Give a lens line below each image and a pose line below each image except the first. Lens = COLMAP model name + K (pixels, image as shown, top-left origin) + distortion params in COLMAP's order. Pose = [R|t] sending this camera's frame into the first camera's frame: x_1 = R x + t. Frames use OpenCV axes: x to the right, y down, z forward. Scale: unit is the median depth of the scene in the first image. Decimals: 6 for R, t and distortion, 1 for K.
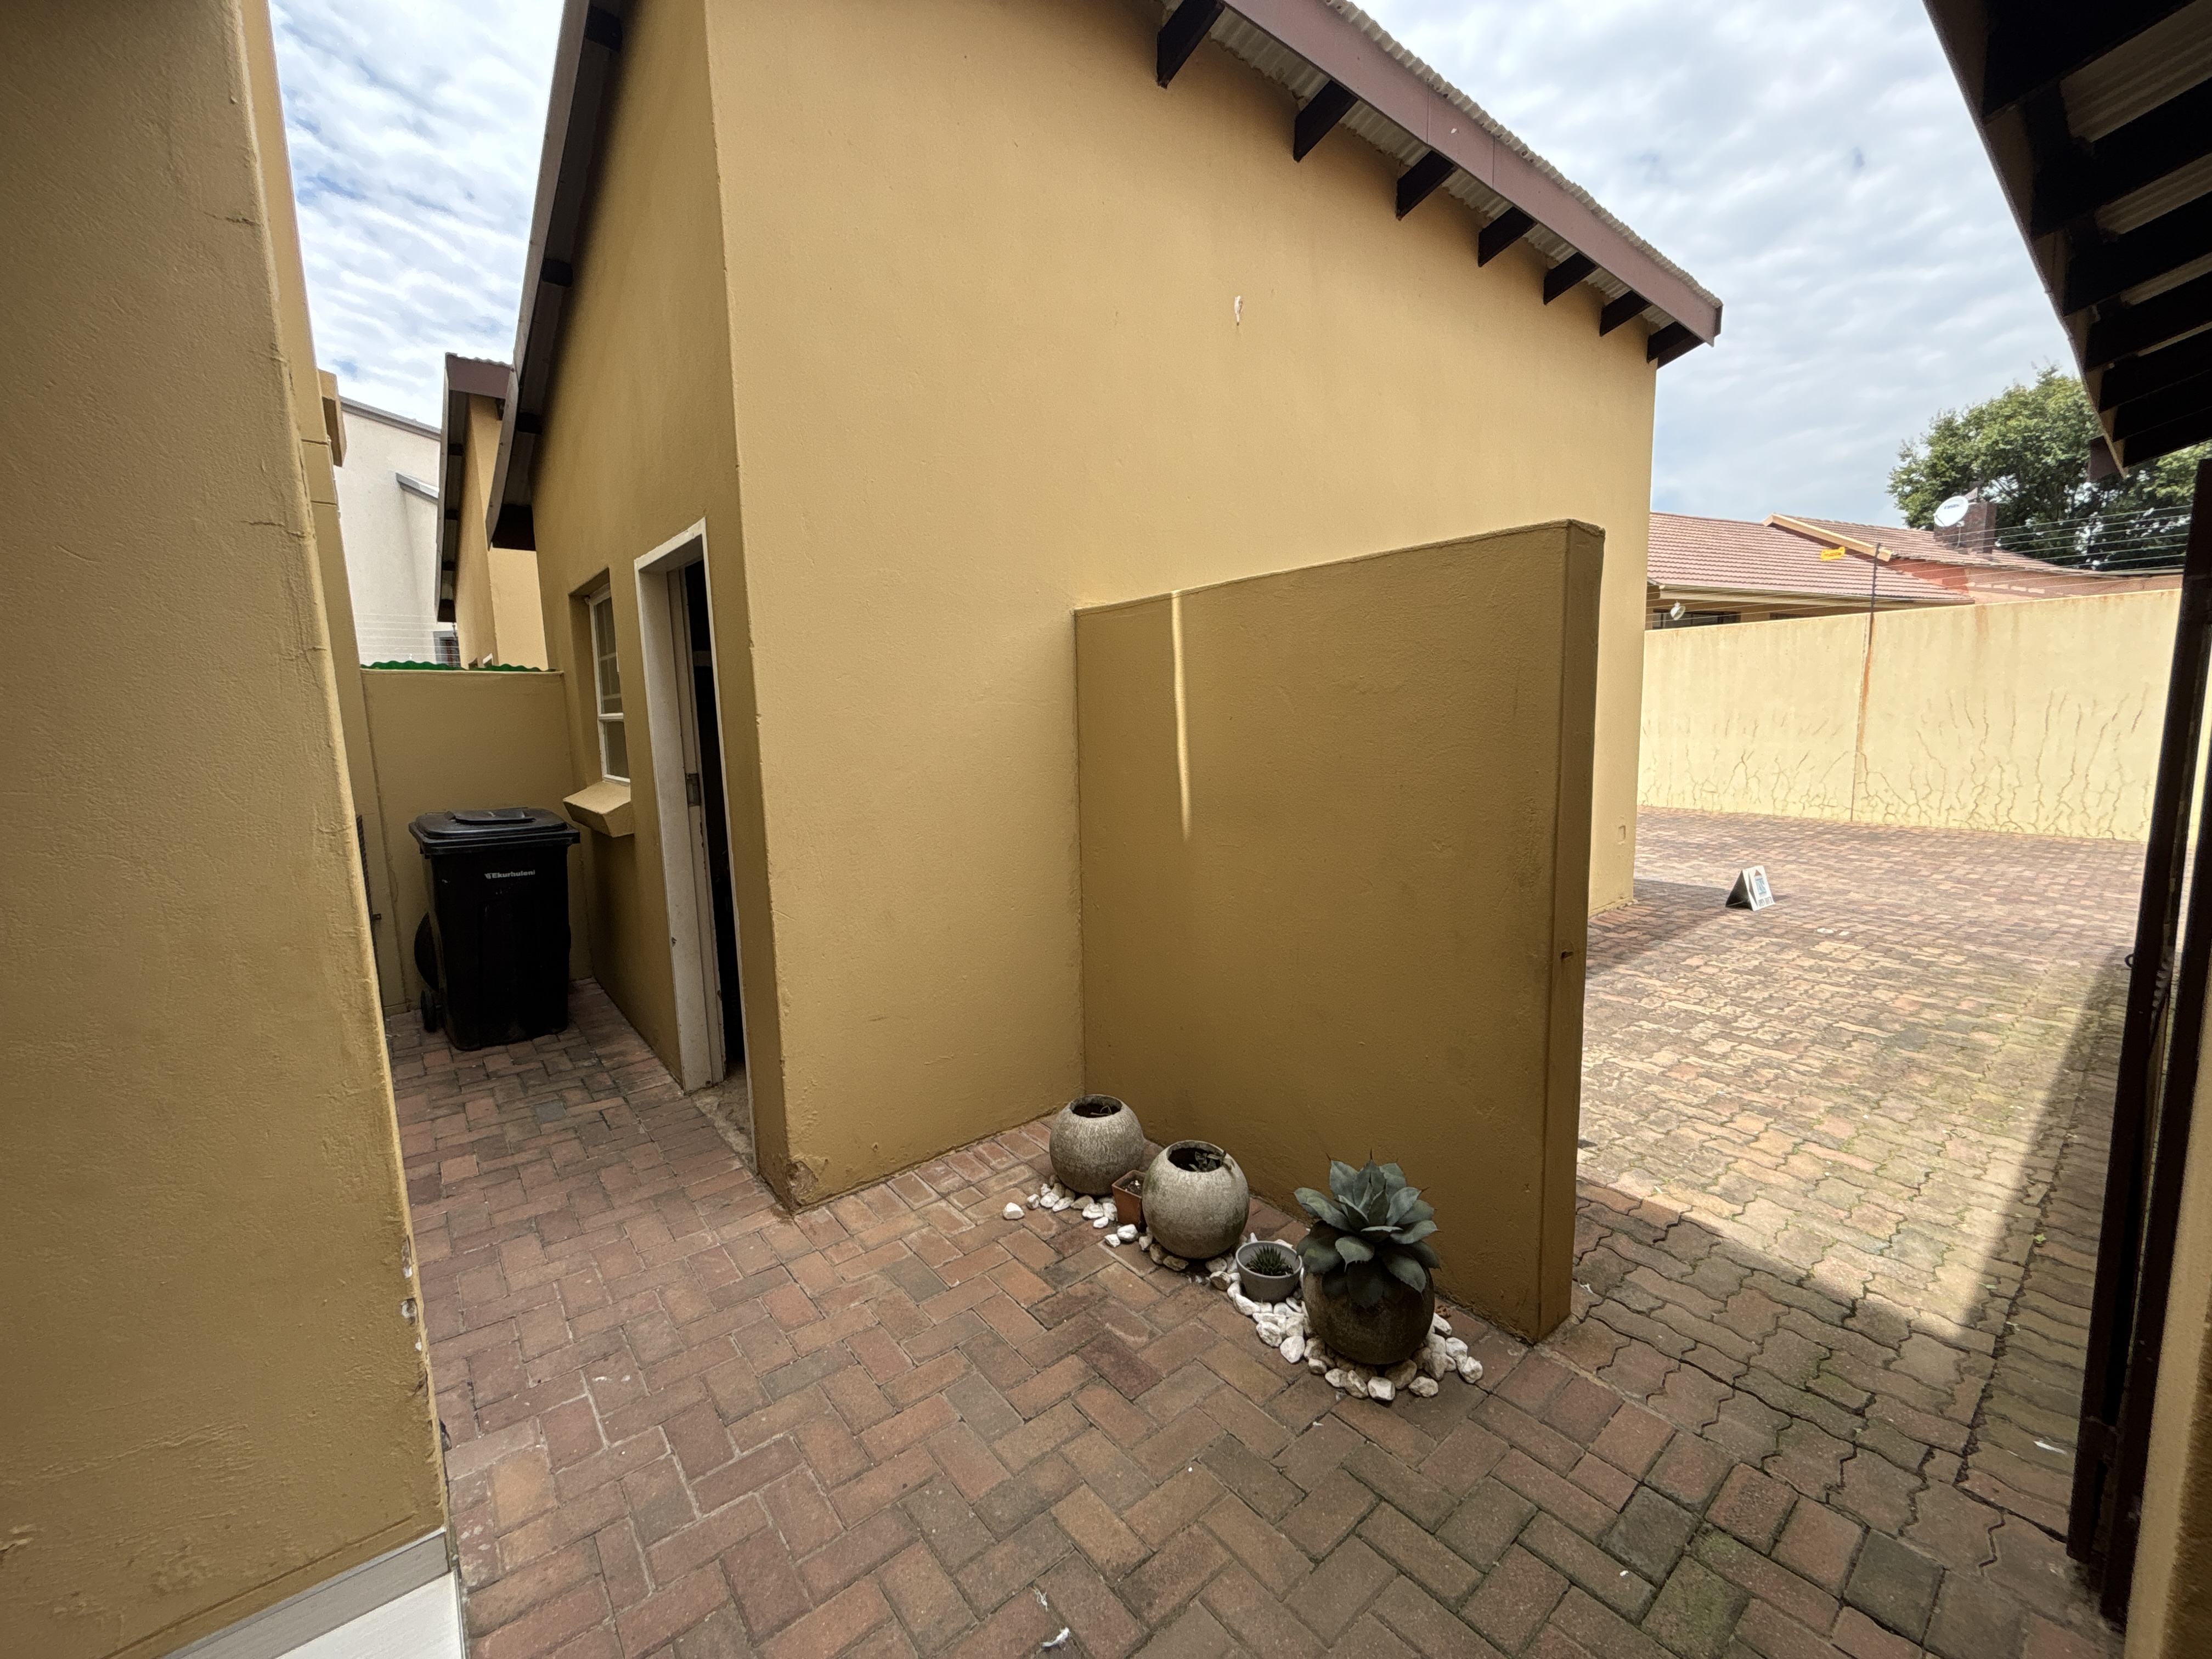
lens RADIAL K [[886.8, 0, 1101.1], [0, 886.8, 829.2], [0, 0, 1]] dist [-0.003385, 0.001210]
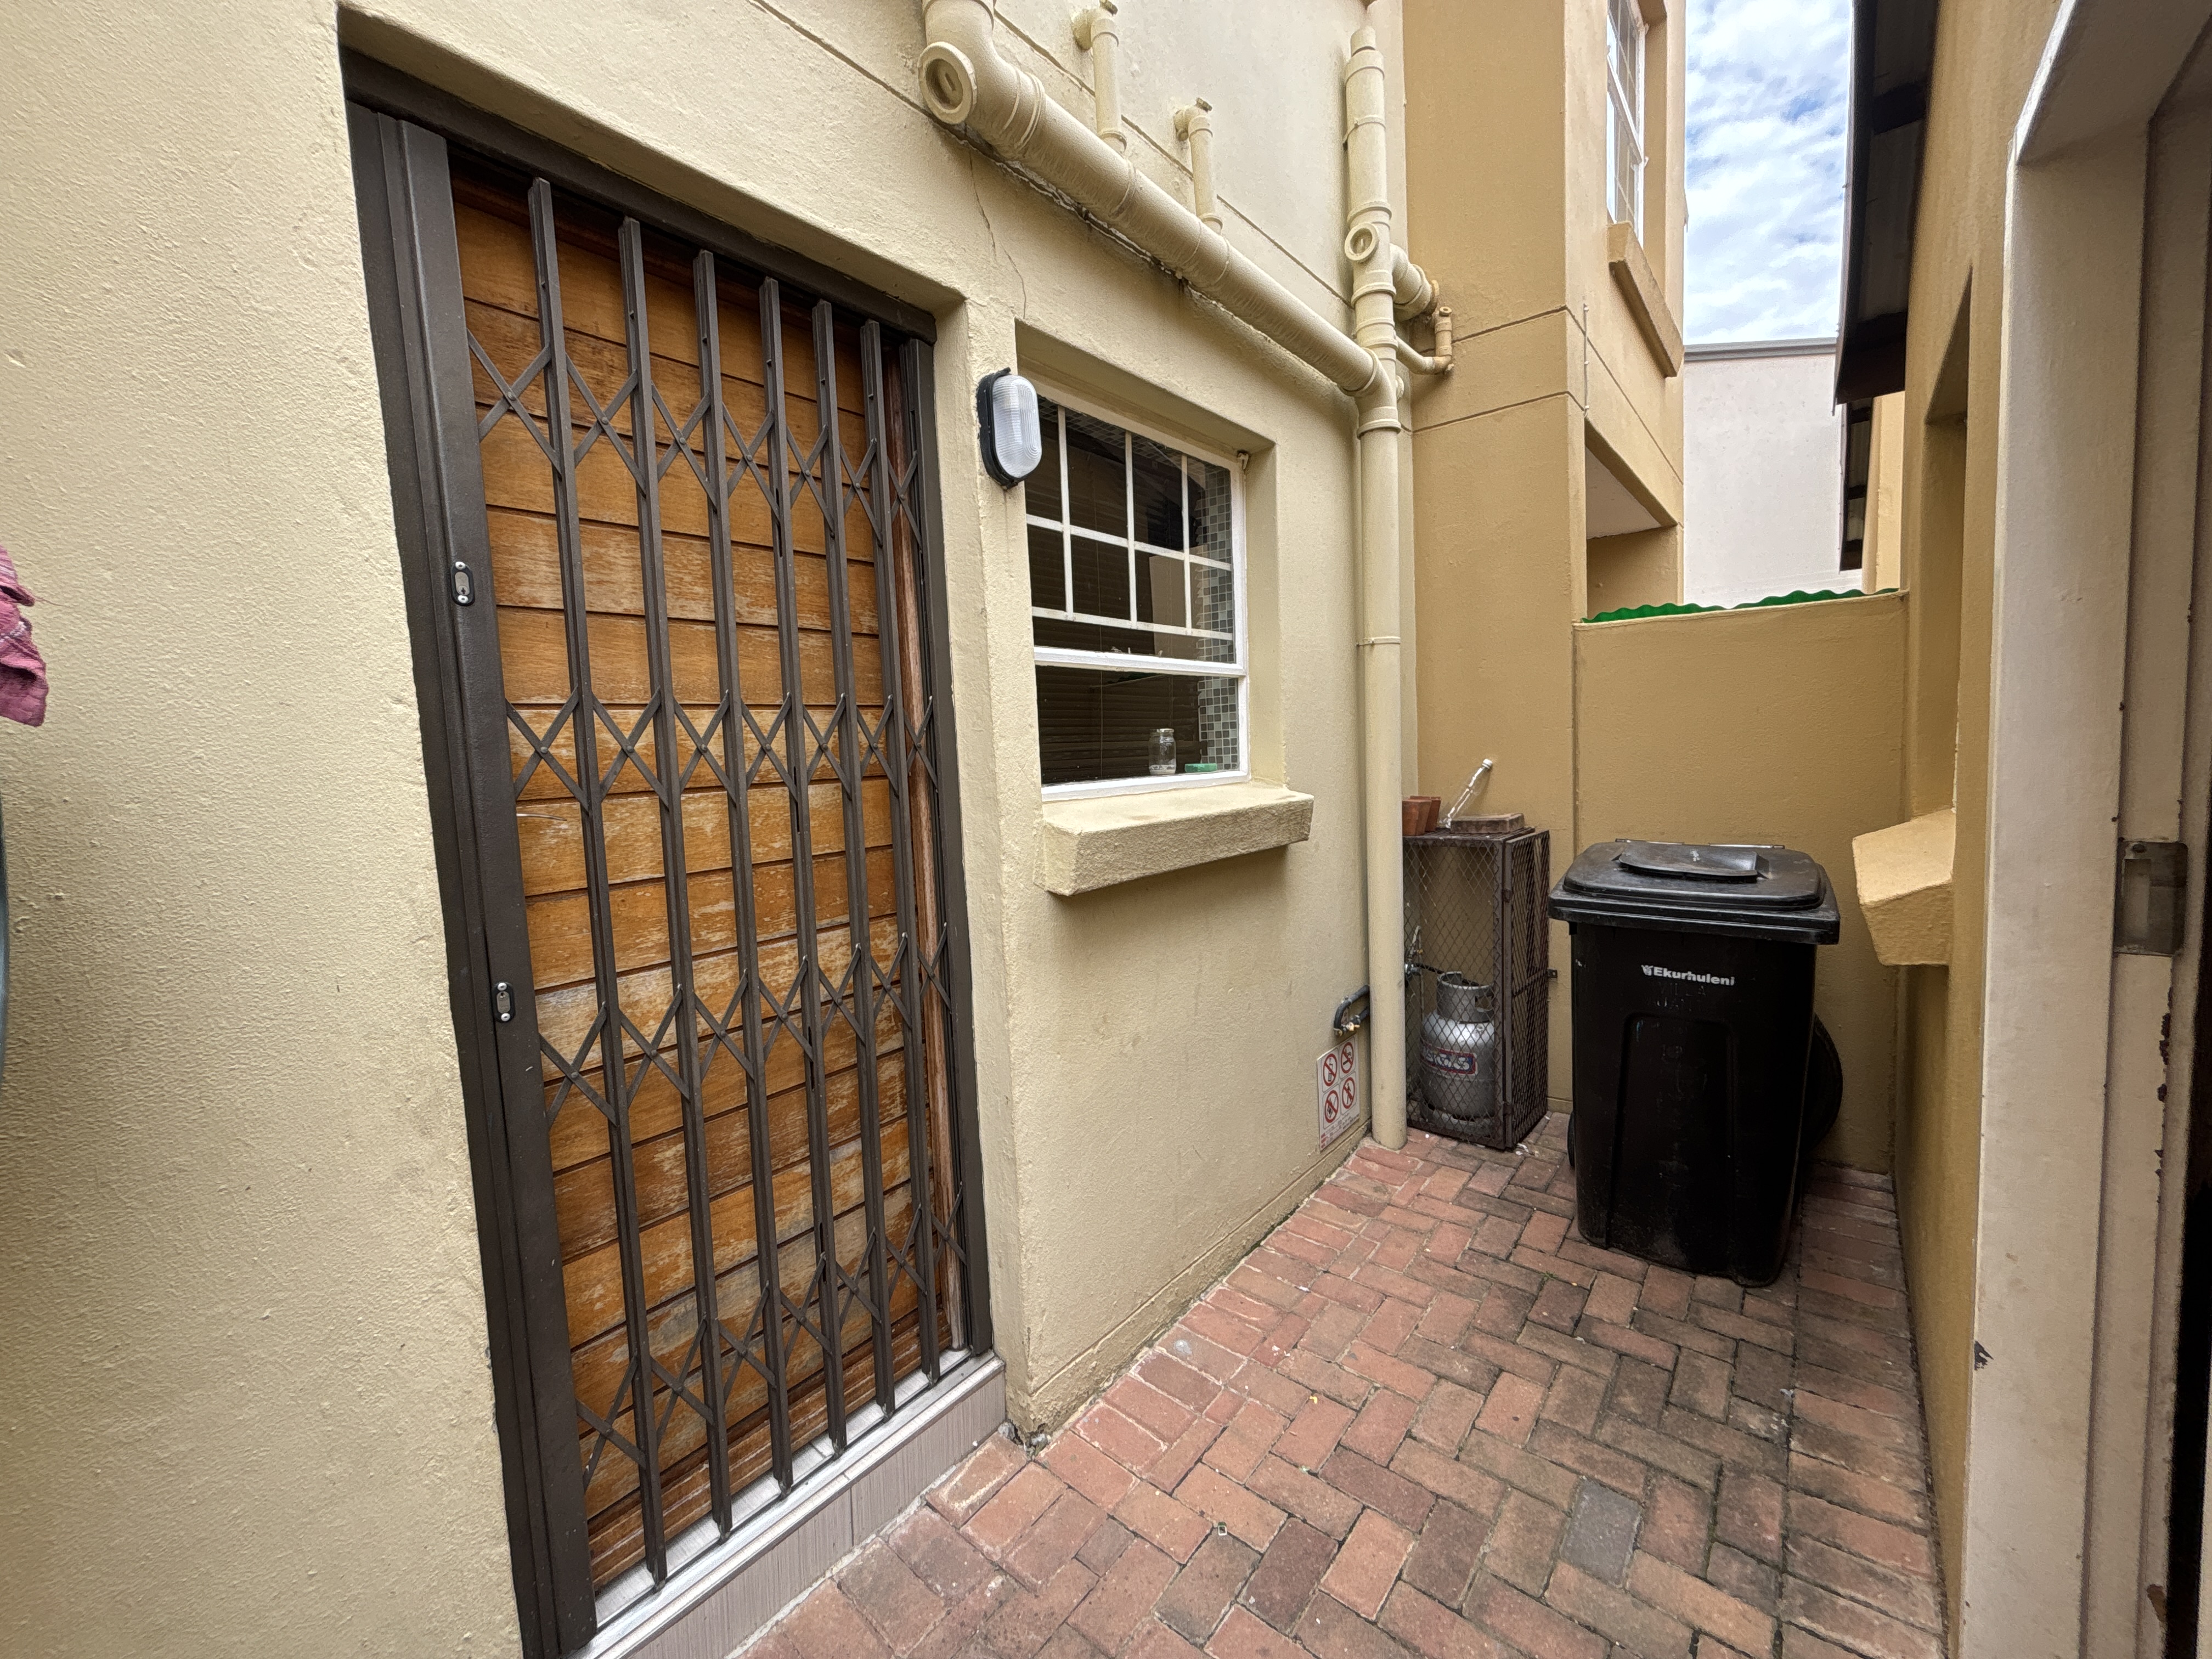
lens RADIAL K [[886.8, 0, 1103.4], [0, 886.8, 818.9], [0, 0, 1]] dist [-0.003385, 0.001210]
pose [[0.196833, 0.097333, -0.975594, -0.225929], [-0.085464, 0.992976, 0.081825, -0.057743], [0.976705, 0.067273, 0.203769, 0.548349]]
